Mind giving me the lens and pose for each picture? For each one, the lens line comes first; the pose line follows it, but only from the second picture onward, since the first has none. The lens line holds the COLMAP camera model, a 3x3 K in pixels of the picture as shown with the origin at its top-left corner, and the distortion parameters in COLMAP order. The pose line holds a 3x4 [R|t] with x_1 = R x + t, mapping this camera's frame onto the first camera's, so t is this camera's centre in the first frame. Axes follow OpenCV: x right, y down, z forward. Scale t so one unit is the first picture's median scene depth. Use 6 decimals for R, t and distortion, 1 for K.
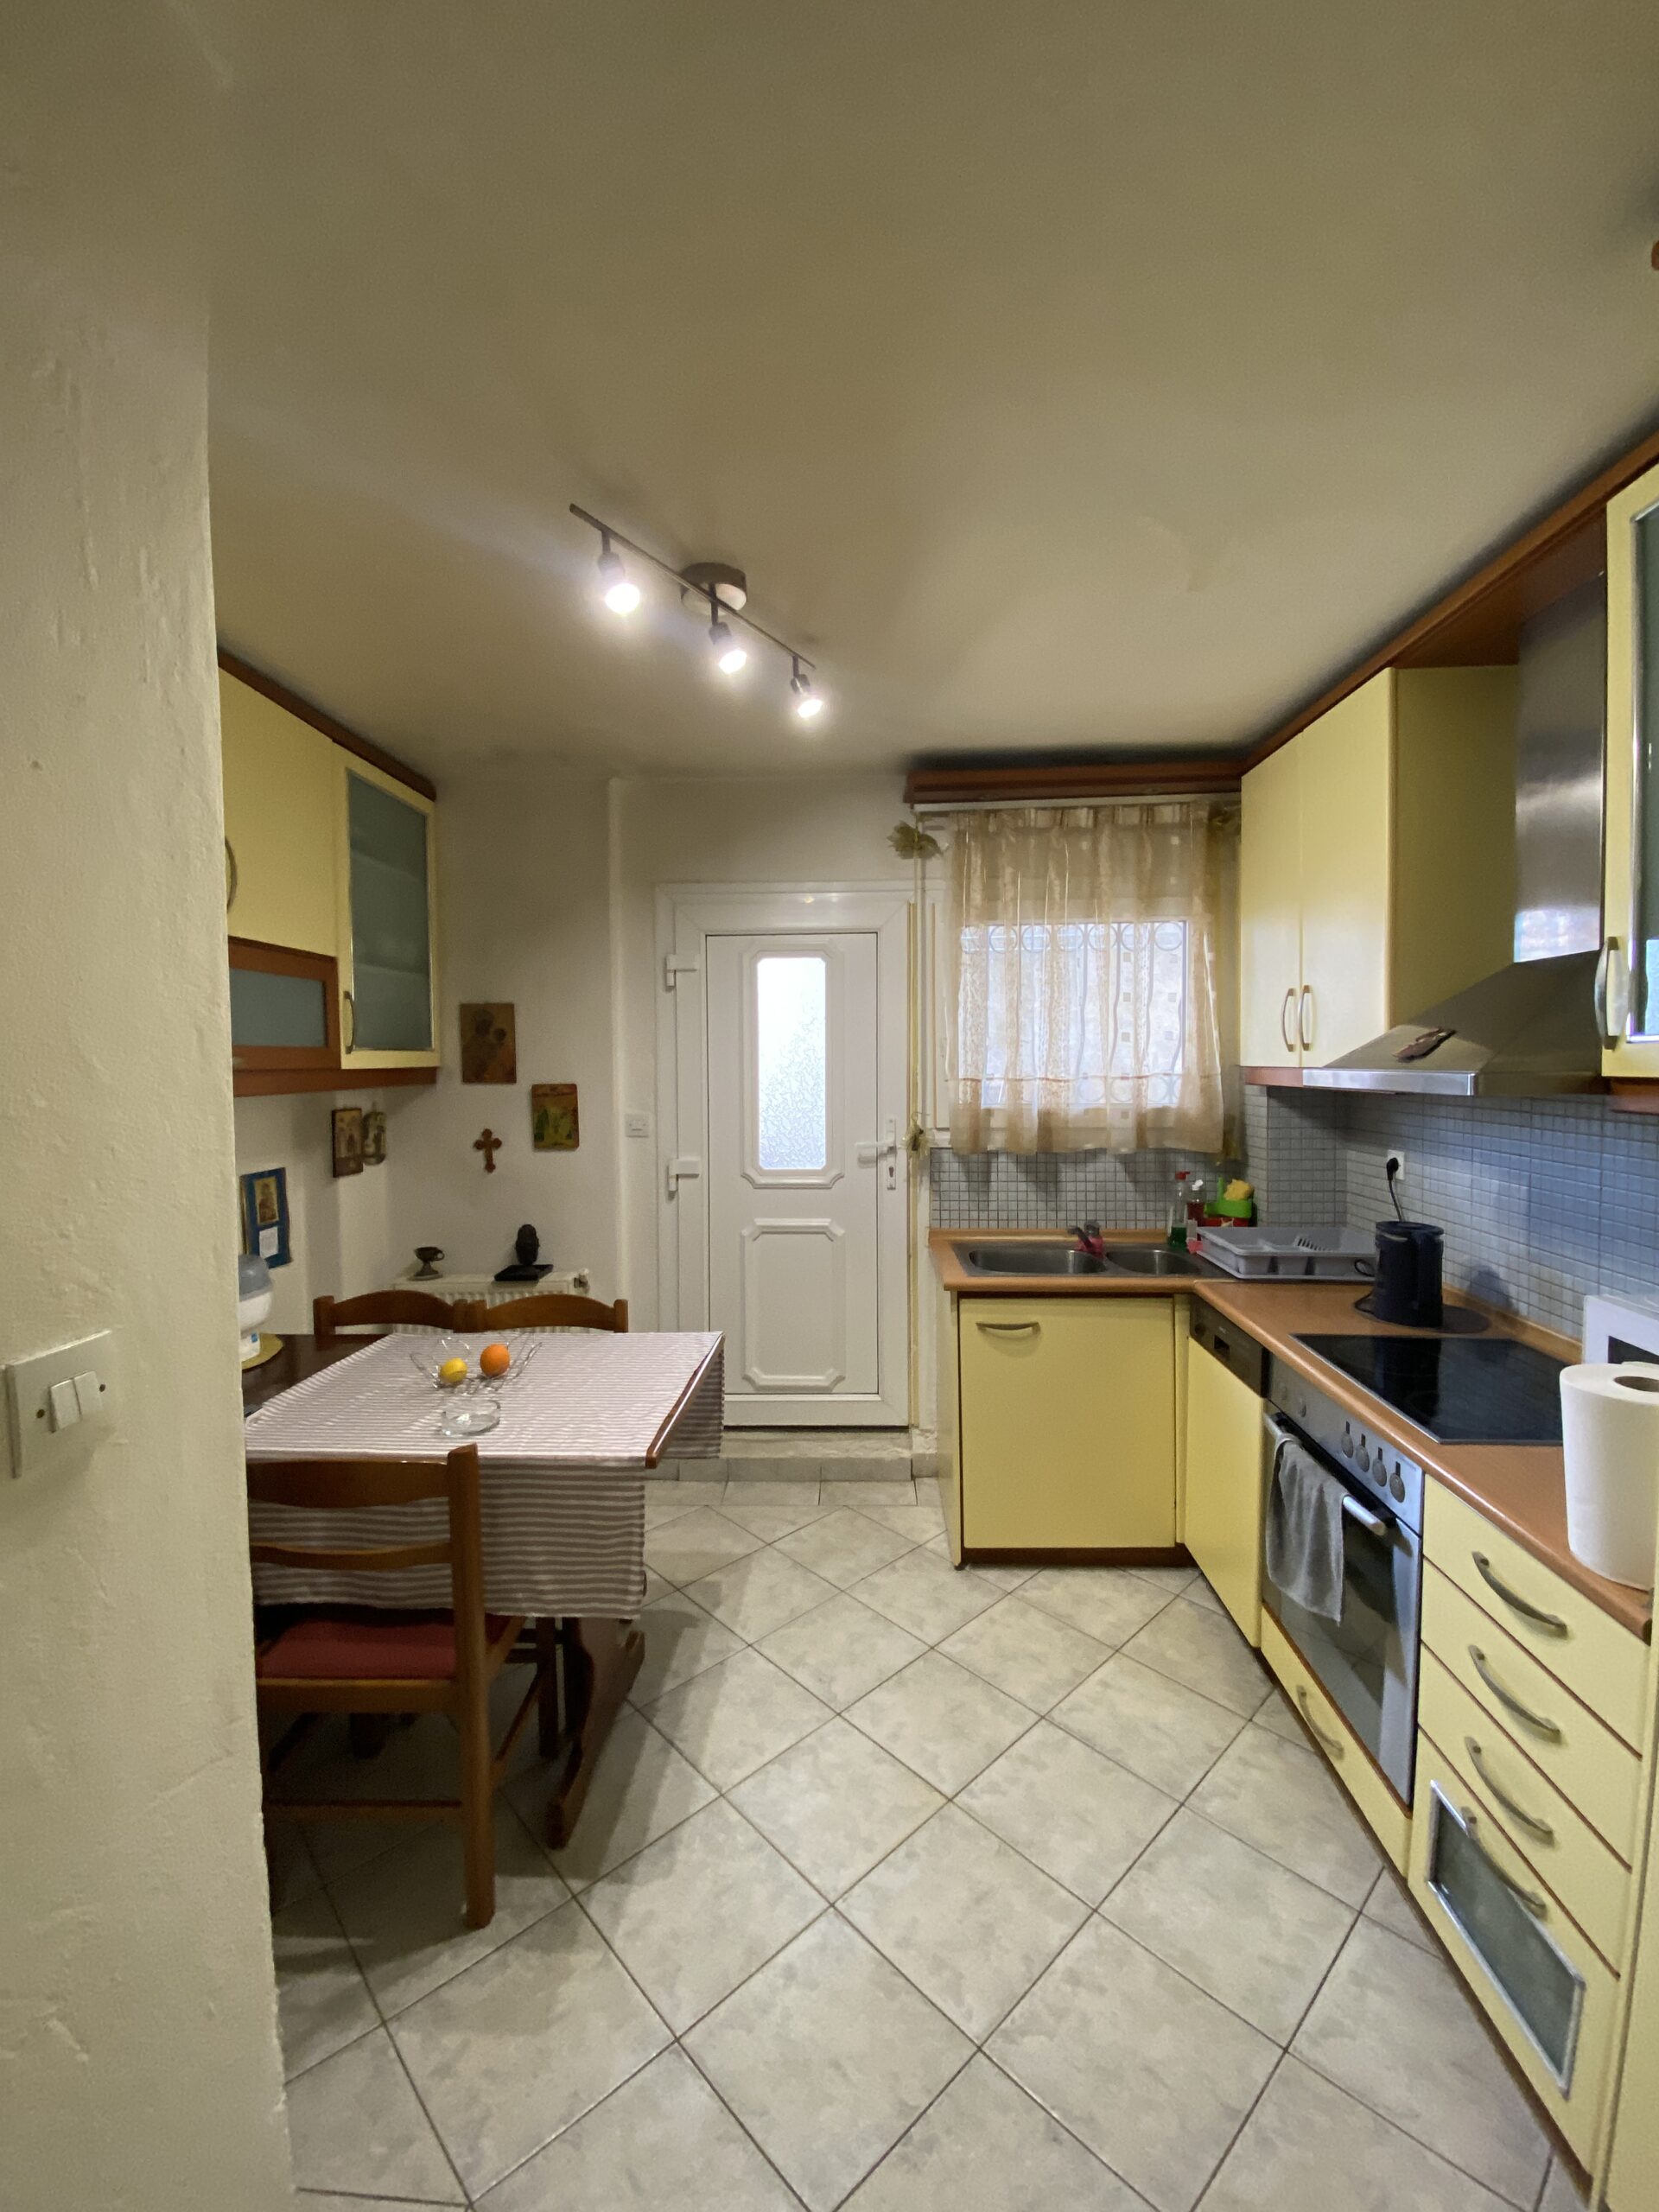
lens RADIAL K [[891.6, 0, 829.5], [0, 891.6, 1106.0], [0, 0, 1]] dist [0.061653, -0.045130]
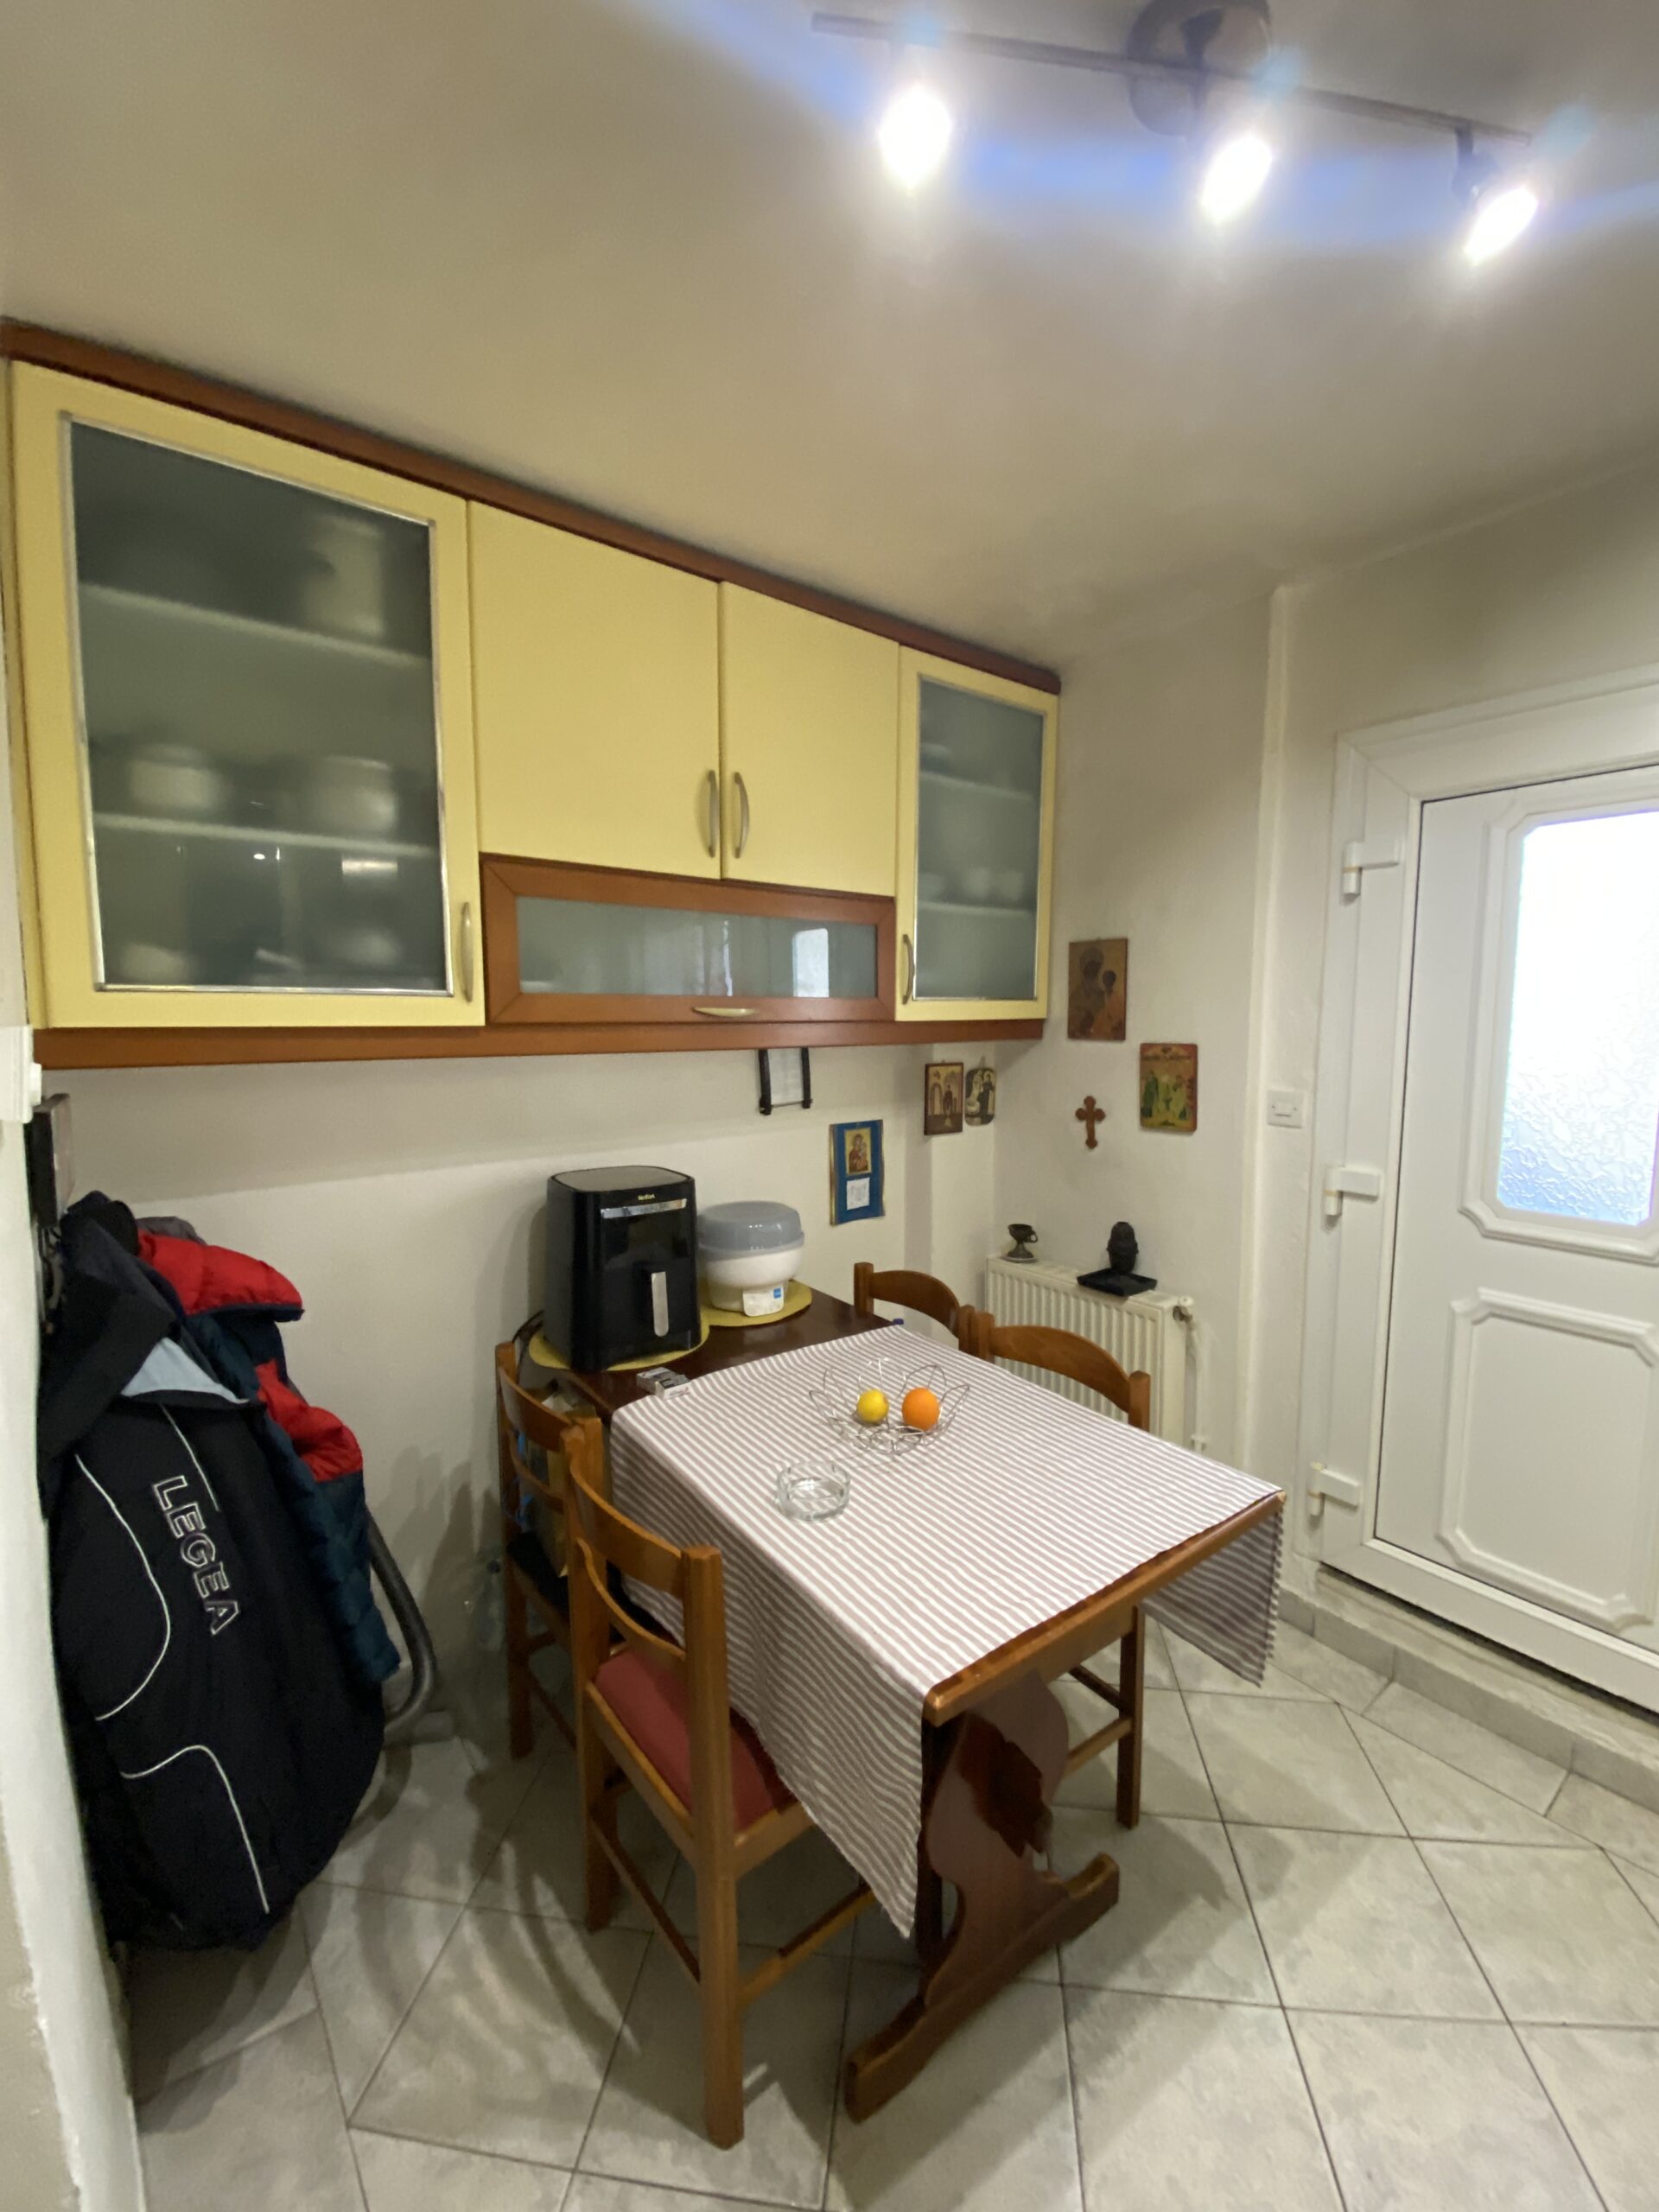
lens RADIAL K [[905.6, 0, 756.9], [0, 905.6, 1107.4], [0, 0, 1]] dist [0.029444, -0.025702]
pose [[0.627223, 0.089857, -0.773639, 0.070214], [-0.046590, 0.995872, 0.077897, -0.015005], [0.777445, -0.012814, 0.628820, 0.265223]]
